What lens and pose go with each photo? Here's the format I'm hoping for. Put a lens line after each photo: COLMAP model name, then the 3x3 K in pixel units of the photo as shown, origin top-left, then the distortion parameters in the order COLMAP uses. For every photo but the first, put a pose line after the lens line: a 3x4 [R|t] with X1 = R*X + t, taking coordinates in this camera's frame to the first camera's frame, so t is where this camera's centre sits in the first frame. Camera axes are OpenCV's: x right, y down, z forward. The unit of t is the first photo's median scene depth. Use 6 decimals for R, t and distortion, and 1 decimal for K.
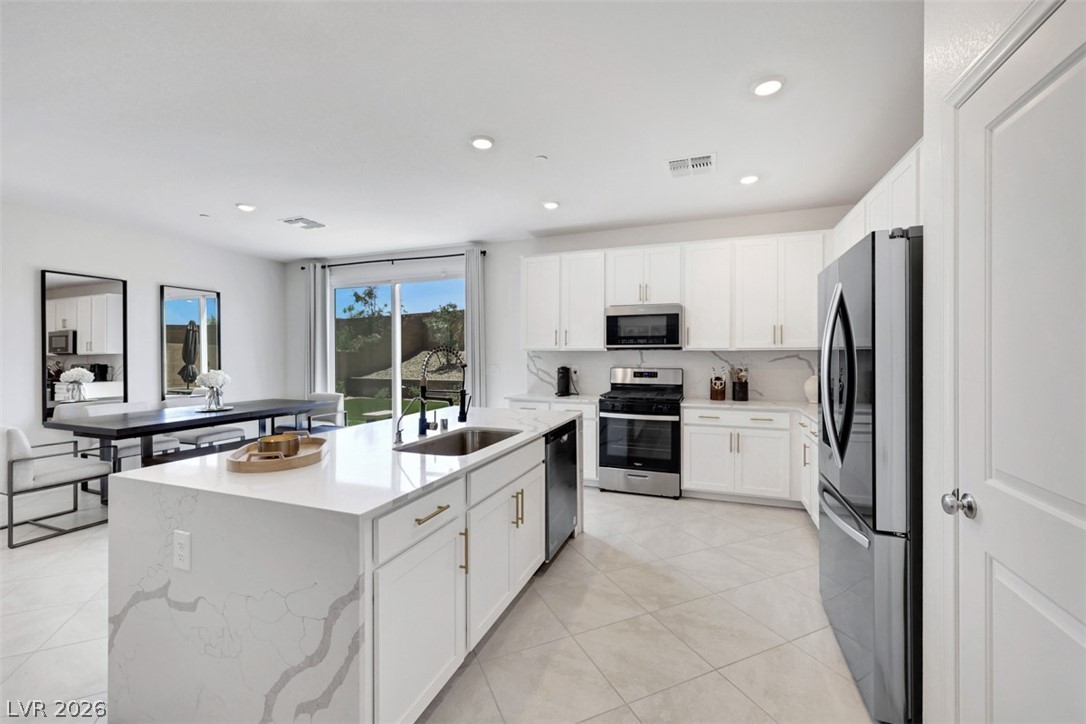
lens RADIAL K [[444.5, 0, 538.1], [0, 444.5, 354.7], [0, 0, 1]] dist [-0.003700, 0.001018]
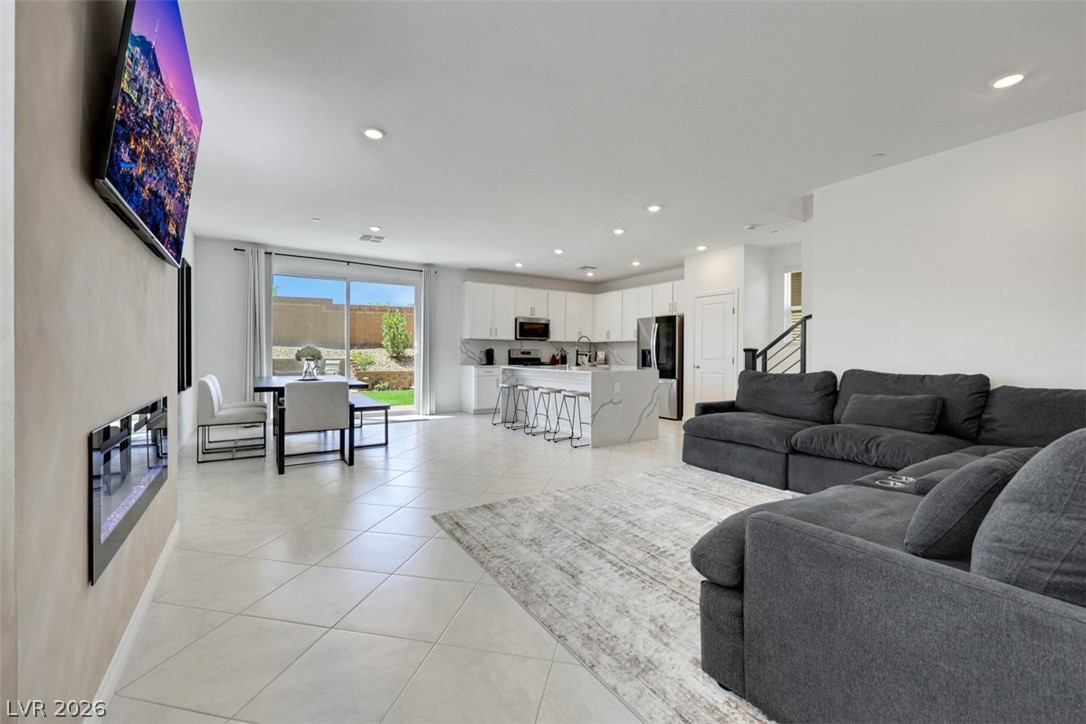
lens RADIAL K [[444.5, 0, 549.3], [0, 444.5, 355.9], [0, 0, 1]] dist [-0.003700, 0.001018]
pose [[0.577429, -0.001157, 0.816440, -1.273109], [-0.007556, 0.999949, 0.006760, 0.043266], [-0.816406, -0.010072, 0.577390, -0.204790]]
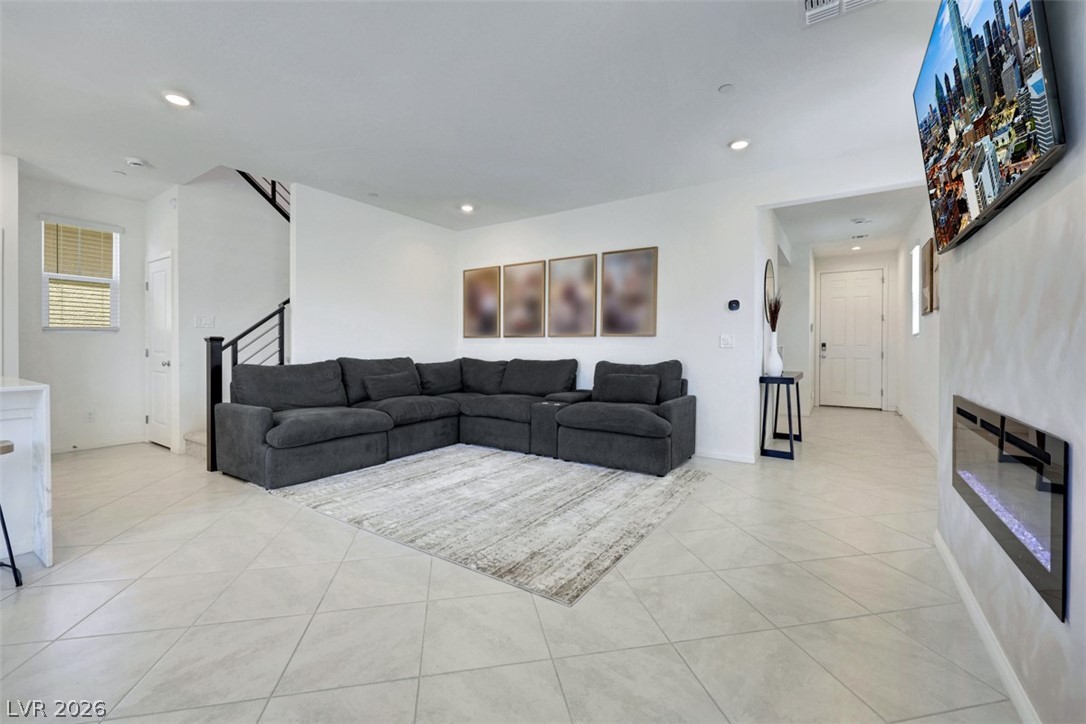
lens RADIAL K [[444.5, 0, 540.4], [0, 444.5, 349.3], [0, 0, 1]] dist [-0.003700, 0.001018]
pose [[-0.974345, -0.003510, 0.225033, -0.919472], [-0.003959, 0.999991, -0.001541, 0.050896], [-0.225025, -0.002393, -0.974350, 0.675964]]
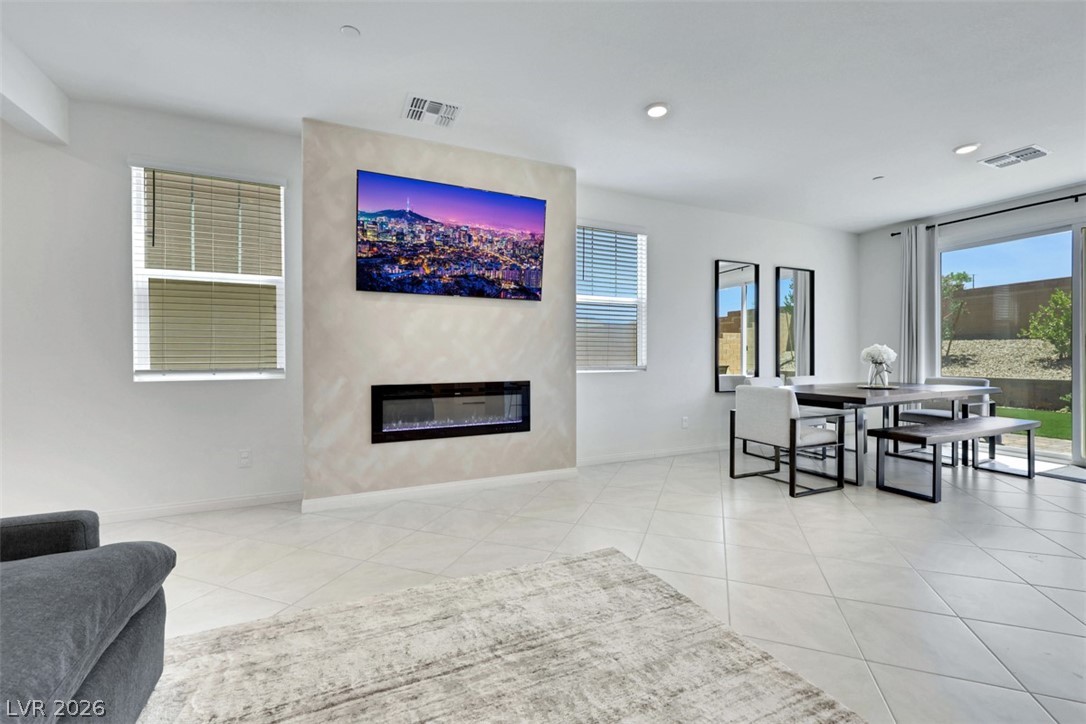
lens RADIAL K [[444.5, 0, 542.6], [0, 444.5, 353.8], [0, 0, 1]] dist [-0.003700, 0.001018]
pose [[0.711490, -0.000239, -0.702696, -0.552761], [0.003559, 0.999988, 0.003263, 0.045645], [0.702687, -0.004823, 0.711483, -0.143846]]
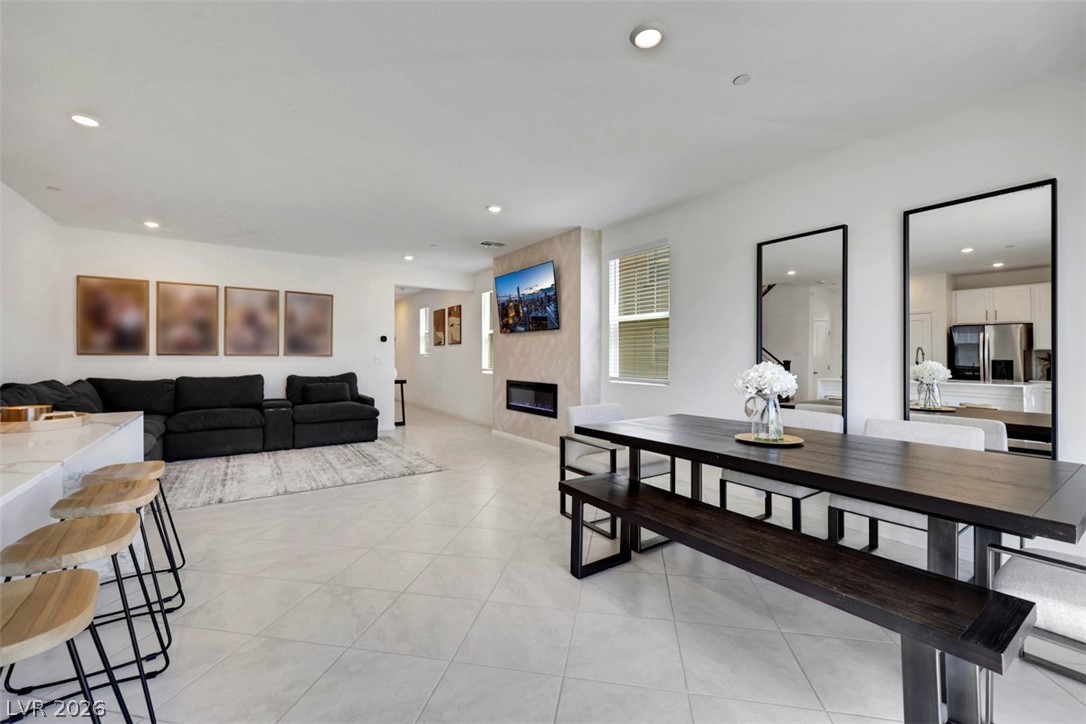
lens RADIAL K [[444.5, 0, 554.2], [0, 444.5, 360.6], [0, 0, 1]] dist [-0.003700, 0.001018]
pose [[-0.546138, 0.004816, -0.837681, -0.136778], [0.001834, 0.999988, 0.004554, 0.027414], [0.837693, 0.000951, -0.546141, 1.042775]]
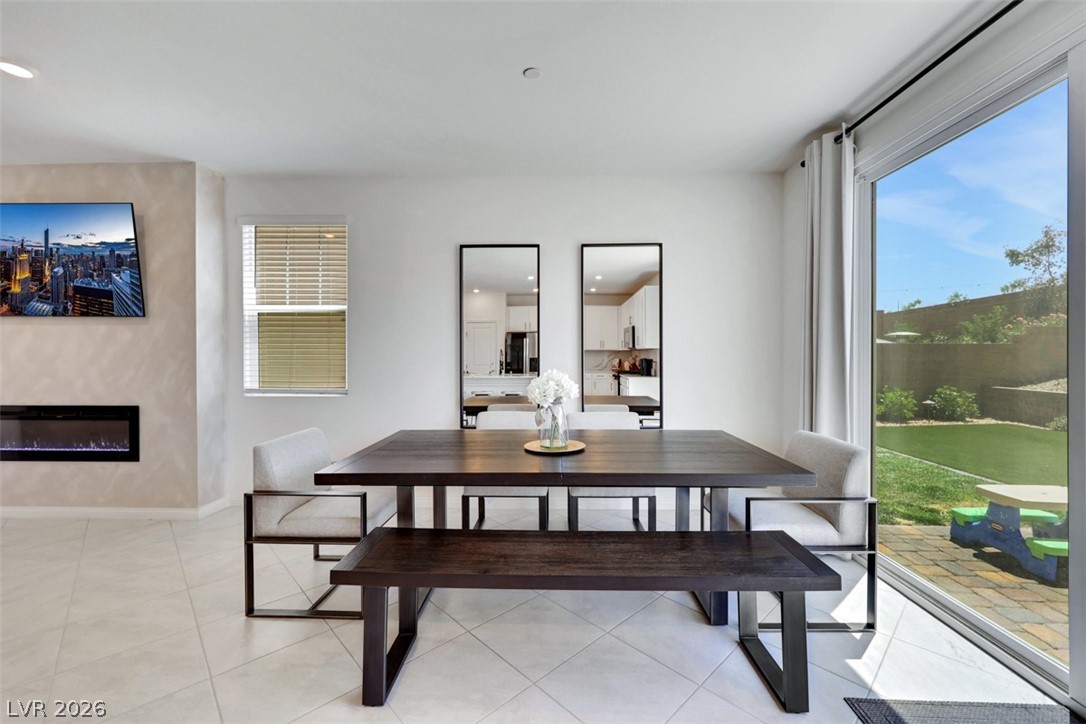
lens RADIAL K [[444.5, 0, 553.0], [0, 444.5, 360.9], [0, 0, 1]] dist [-0.003700, 0.001018]
pose [[0.331698, -0.020613, -0.943160, -0.235189], [-0.005387, 0.999704, -0.023743, 0.038690], [0.943370, 0.012956, 0.331489, 0.802420]]
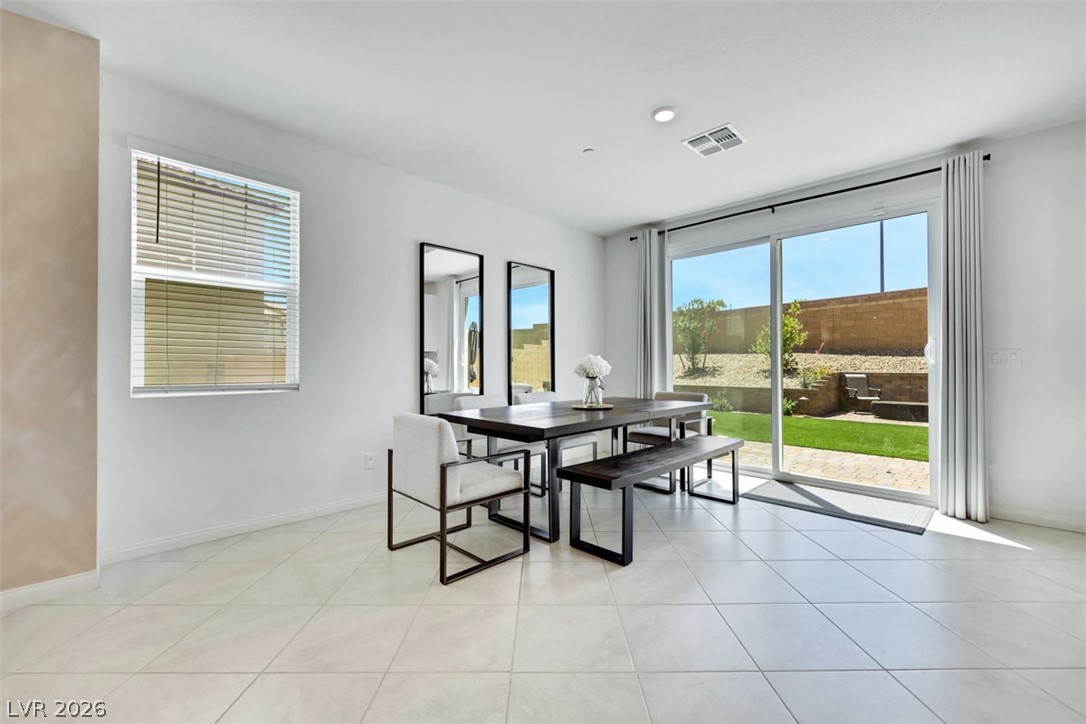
lens RADIAL K [[444.5, 0, 534.2], [0, 444.5, 359.3], [0, 0, 1]] dist [-0.003700, 0.001018]
pose [[0.911114, -0.005081, -0.412123, -0.485211], [0.001197, 0.999952, -0.009682, 0.046417], [0.412152, 0.008328, 0.911077, 0.250872]]
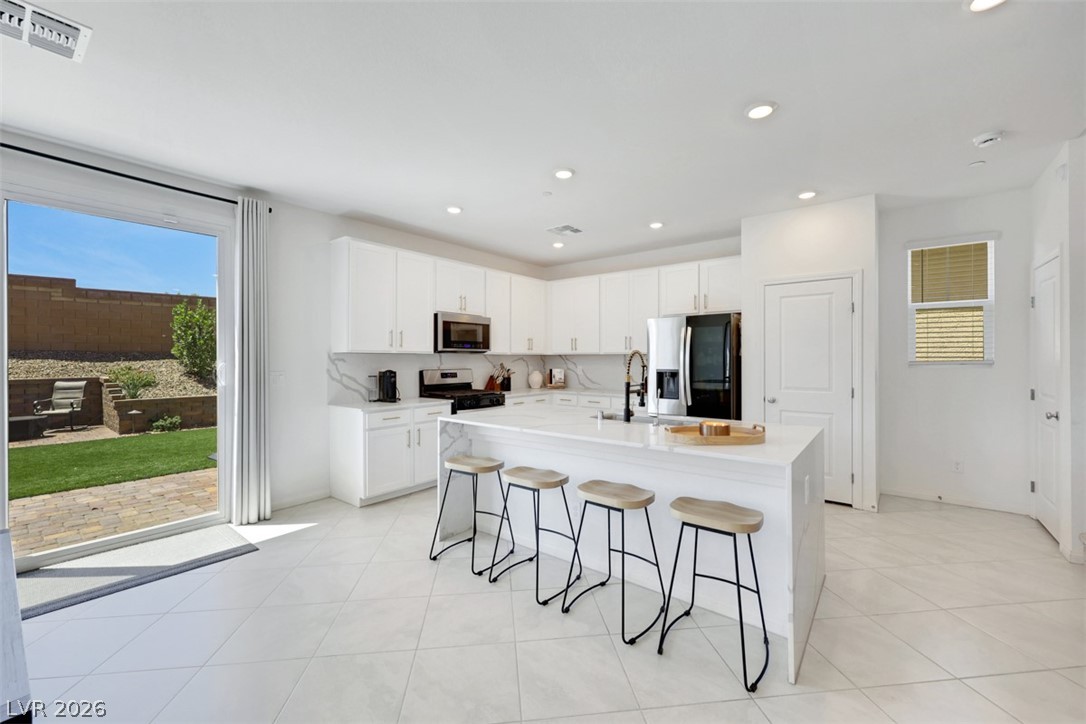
lens RADIAL K [[444.5, 0, 546.6], [0, 444.5, 359.2], [0, 0, 1]] dist [-0.003700, 0.001018]
pose [[0.297220, -0.004206, 0.954800, -0.744973], [-0.001841, 0.999986, 0.004978, -0.001759], [-0.954807, -0.003237, 0.297208, 0.428950]]
